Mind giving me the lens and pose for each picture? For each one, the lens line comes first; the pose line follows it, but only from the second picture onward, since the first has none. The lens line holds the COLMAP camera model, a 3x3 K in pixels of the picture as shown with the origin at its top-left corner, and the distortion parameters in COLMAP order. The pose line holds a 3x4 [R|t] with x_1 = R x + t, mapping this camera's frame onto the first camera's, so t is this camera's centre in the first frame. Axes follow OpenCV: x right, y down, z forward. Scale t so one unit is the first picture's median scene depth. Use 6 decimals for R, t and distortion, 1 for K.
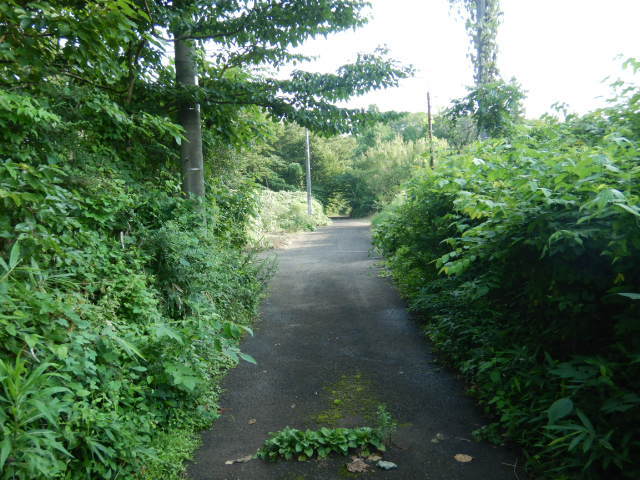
lens RADIAL K [[550.9, 0, 319.2], [0, 550.9, 239.9], [0, 0, 1]] dist [0.002529, 0.000514]
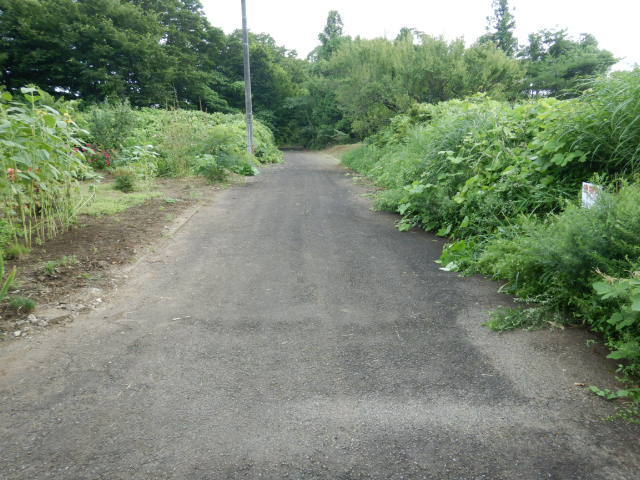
lens RADIAL K [[442.0, 0, 321.5], [0, 442.0, 240.4], [0, 0, 1]] dist [0.004593, -0.000098]
pose [[0.995408, 0.005217, 0.095576, 0.017660], [-0.020508, 0.986949, 0.159722, -0.012127], [-0.093495, -0.160948, 0.982524, 0.311709]]
